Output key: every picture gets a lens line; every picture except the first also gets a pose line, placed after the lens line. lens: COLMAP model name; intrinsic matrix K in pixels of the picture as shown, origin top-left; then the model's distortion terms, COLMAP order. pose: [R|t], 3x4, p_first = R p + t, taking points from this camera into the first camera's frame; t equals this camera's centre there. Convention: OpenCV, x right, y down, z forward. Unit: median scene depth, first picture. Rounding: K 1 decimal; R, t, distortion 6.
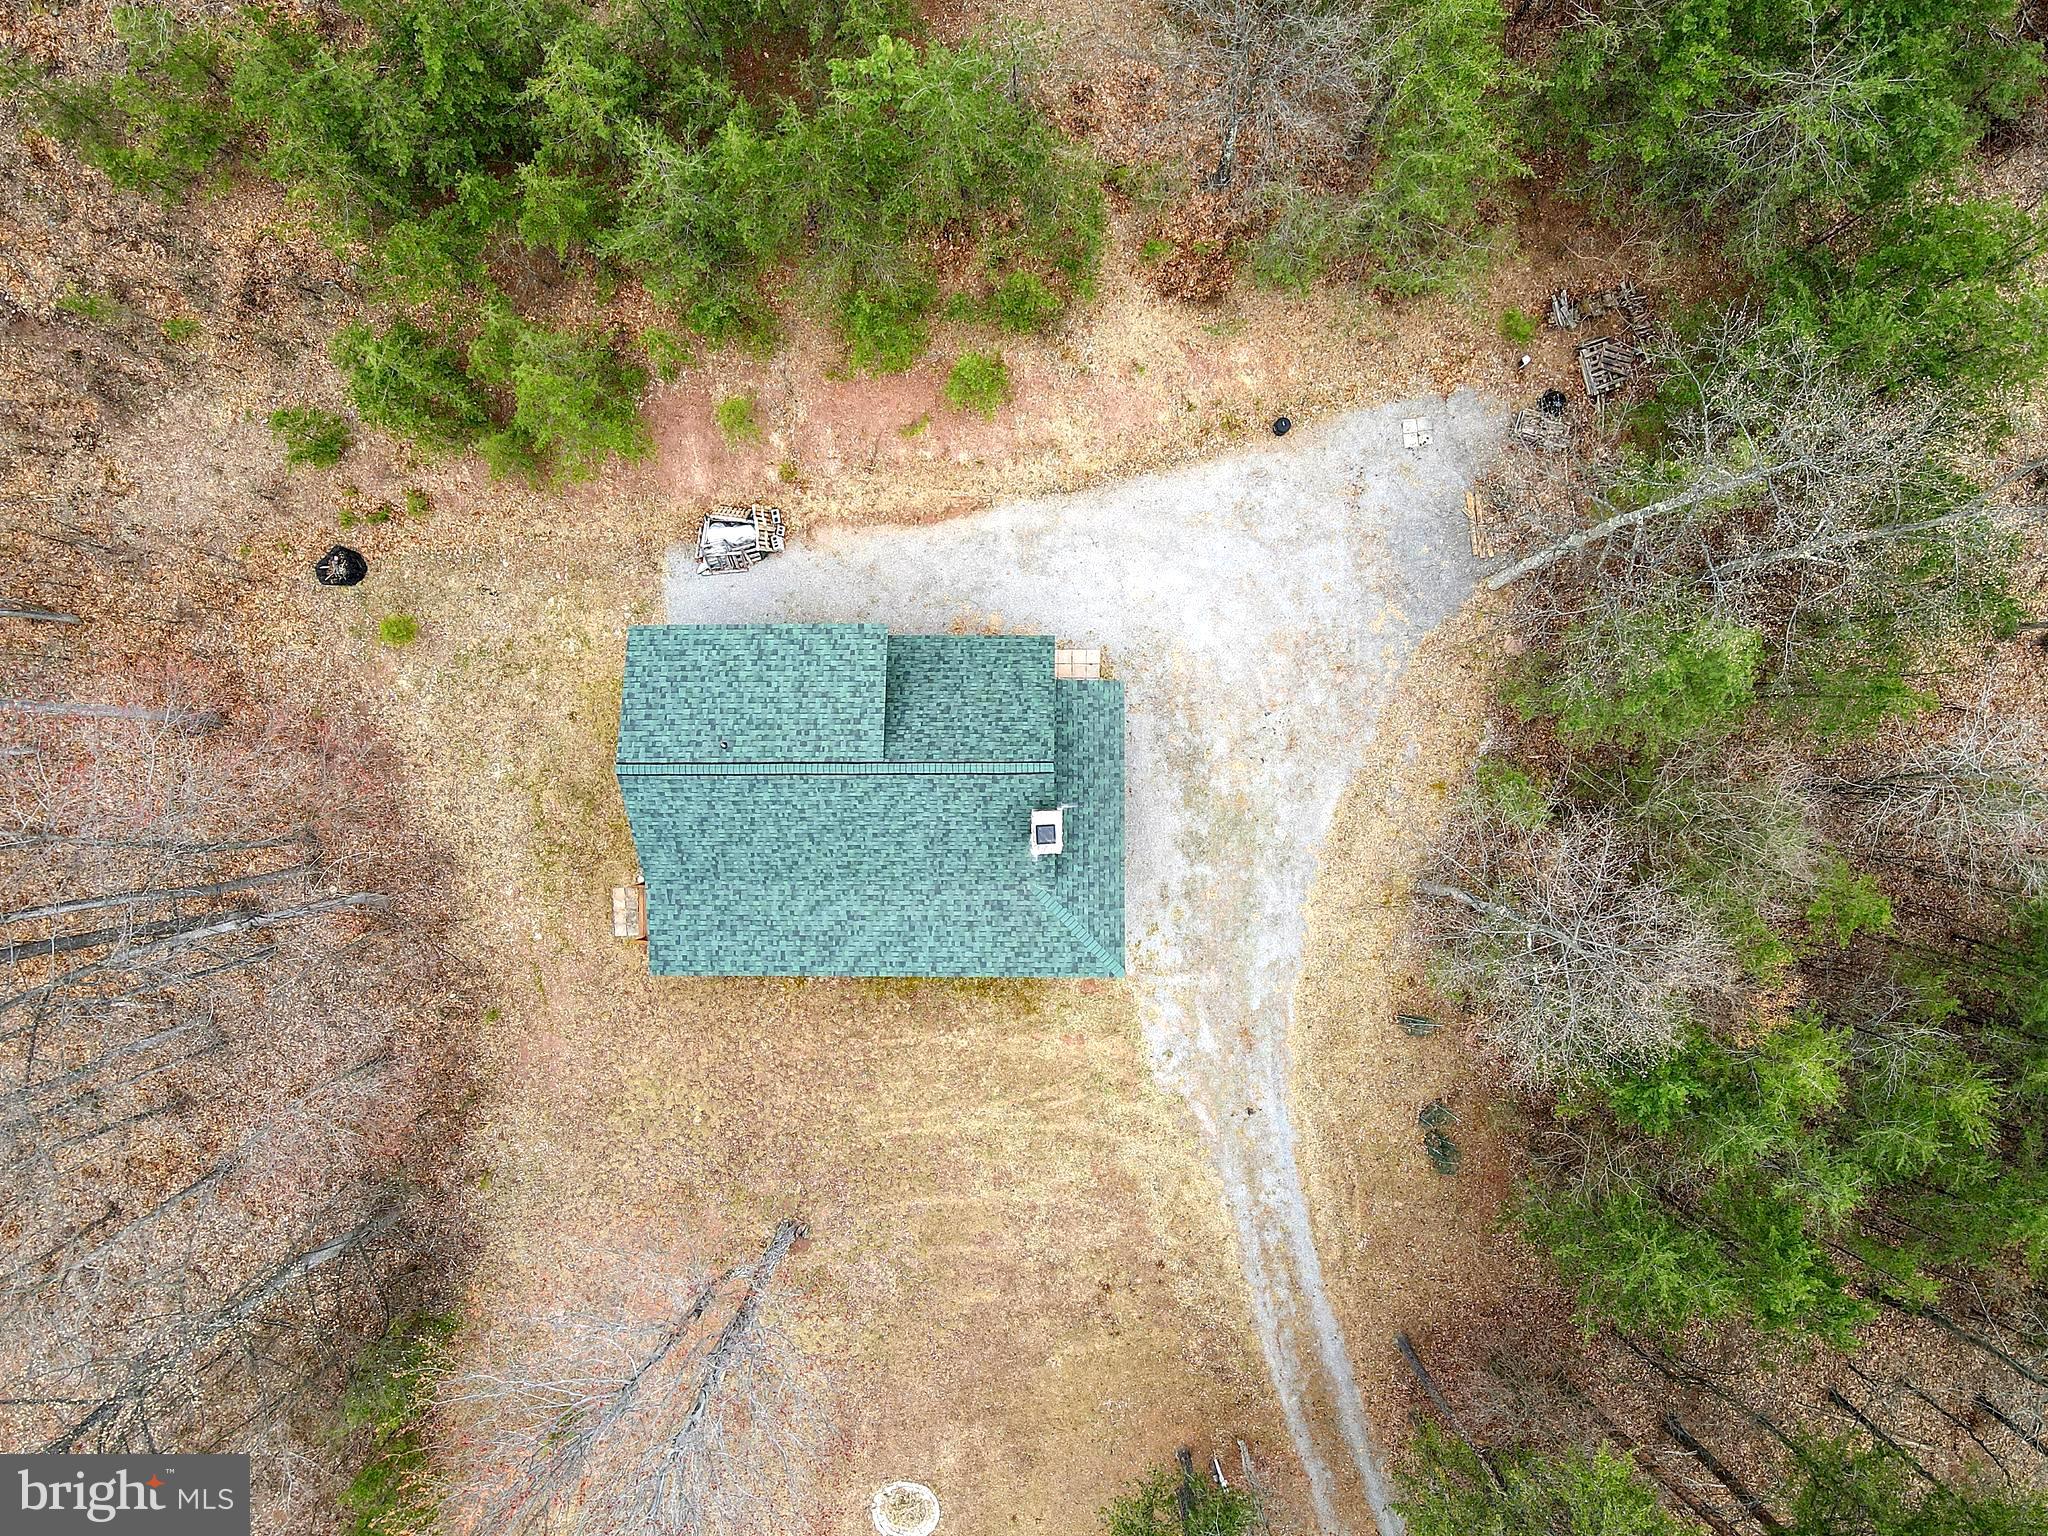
lens RADIAL K [[1504.6, 0, 1027.0], [0, 1504.6, 760.2], [0, 0, 1]] dist [-0.003127, 0.029609]
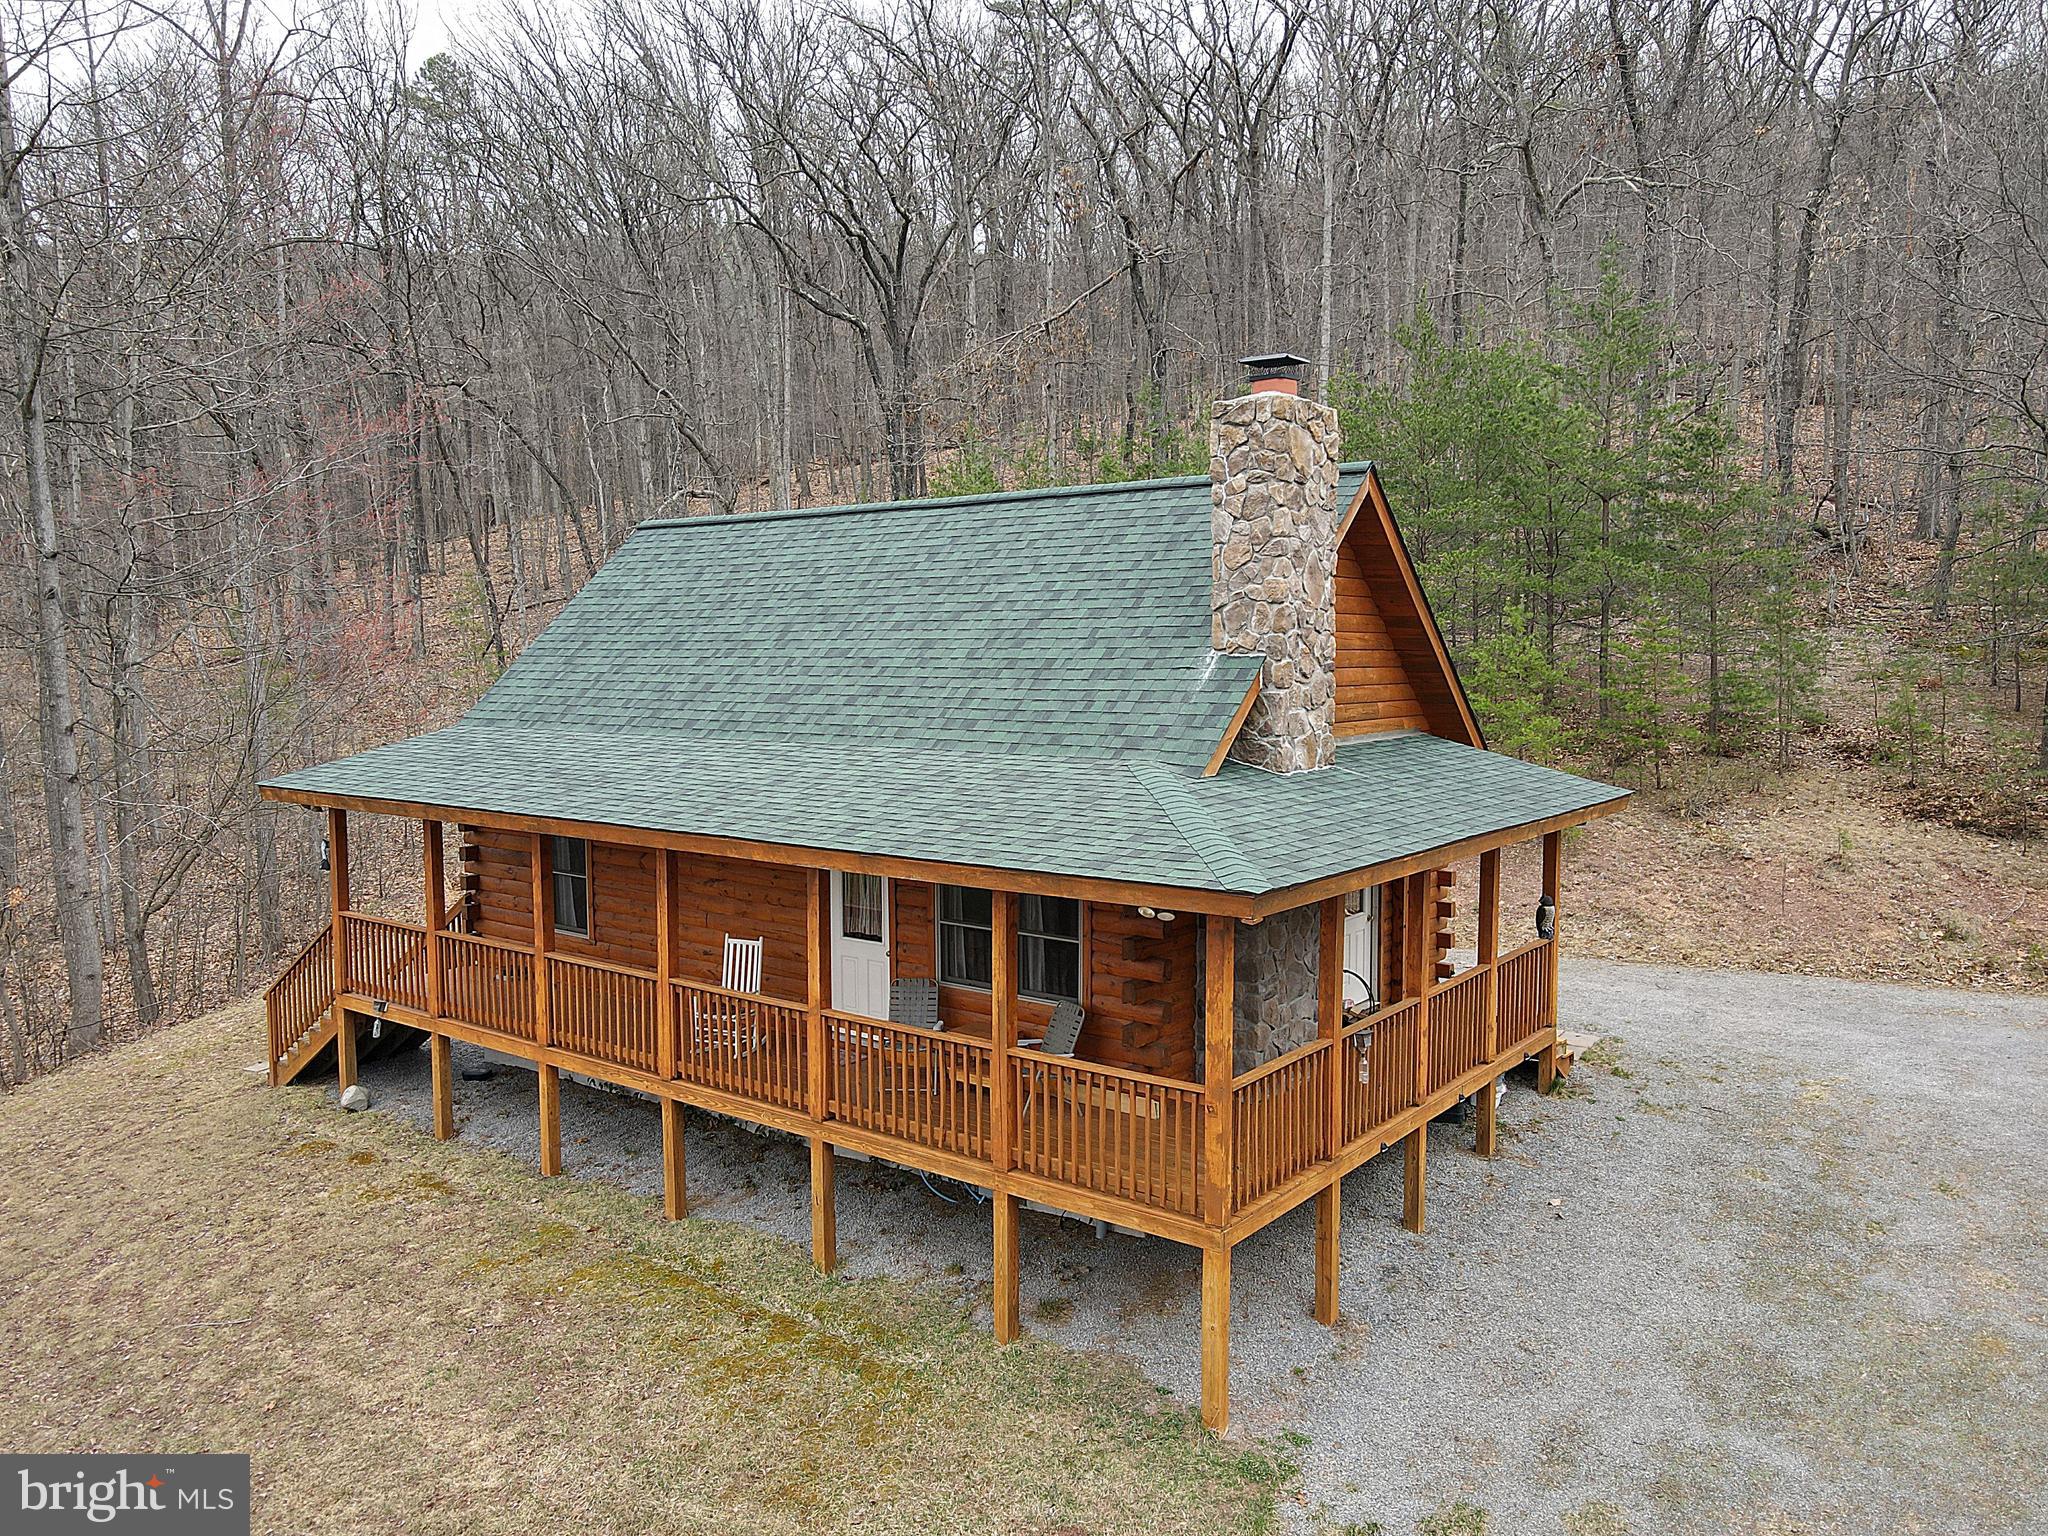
lens RADIAL K [[1504.6, 0, 1027.7], [0, 1504.6, 764.6], [0, 0, 1]] dist [-0.003127, 0.029609]
pose [[0.791846, 0.078163, -0.605699, 0.161568], [-0.610676, 0.089311, -0.786828, 0.318510], [-0.007405, 0.992932, 0.118453, 0.882389]]
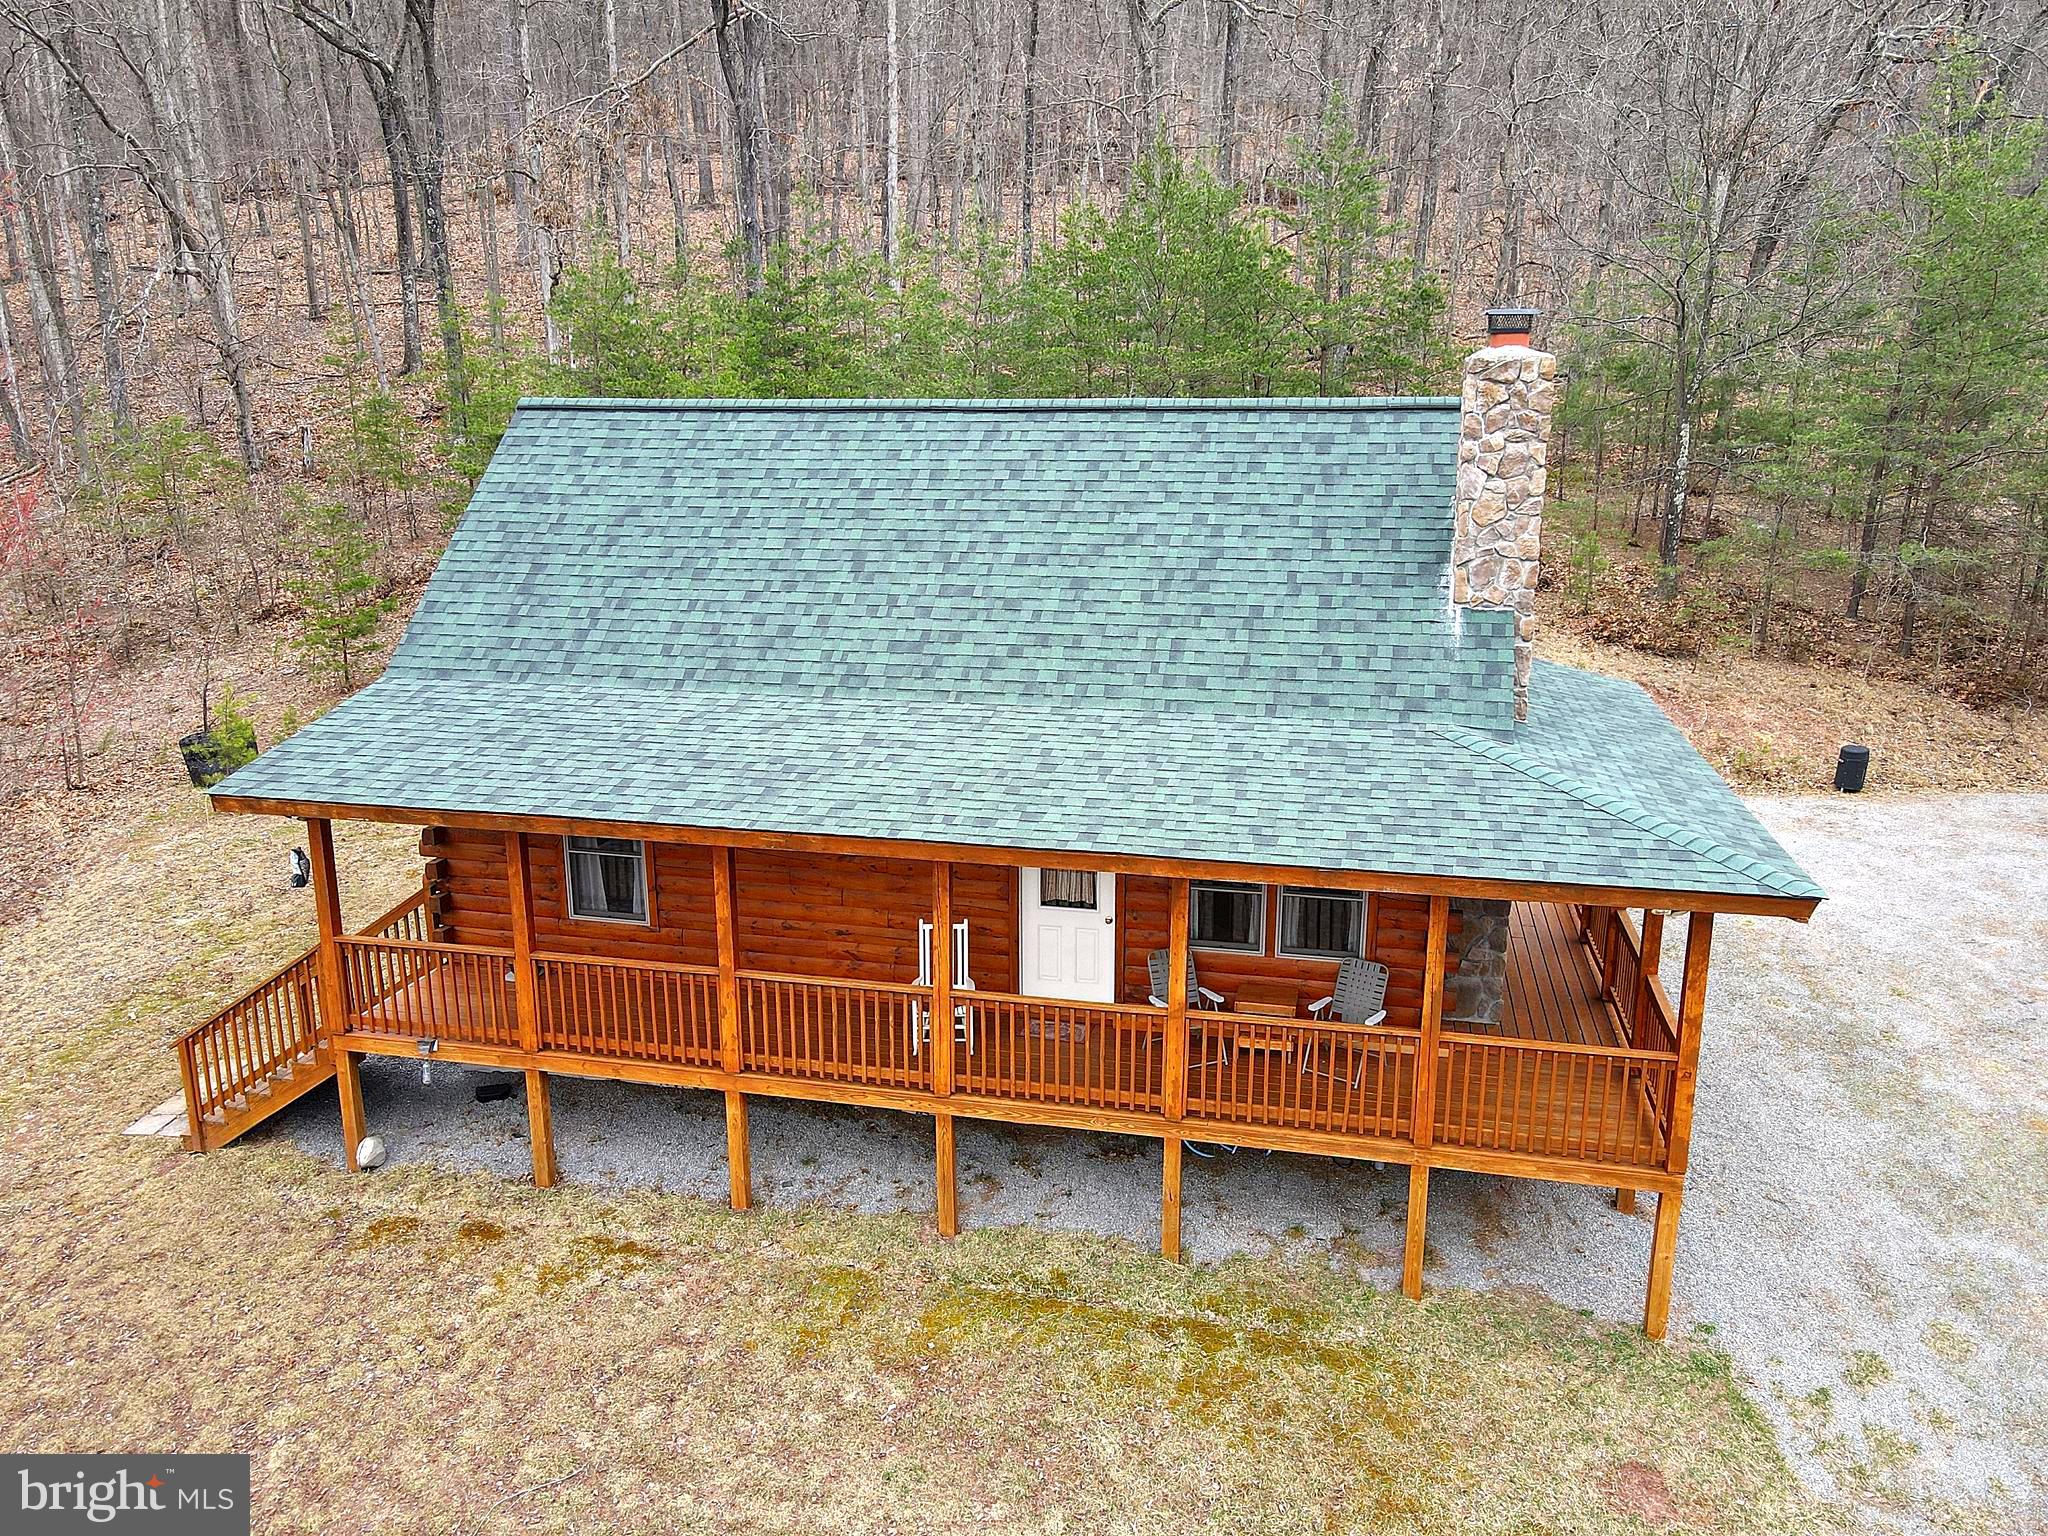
lens RADIAL K [[1504.6, 0, 1027.7], [0, 1504.6, 763.6], [0, 0, 1]] dist [-0.003127, 0.029609]
pose [[0.974192, 0.084289, -0.209392, -0.013627], [-0.224307, 0.257858, -0.939785, 0.375840], [-0.025220, 0.962499, 0.270110, 0.845004]]
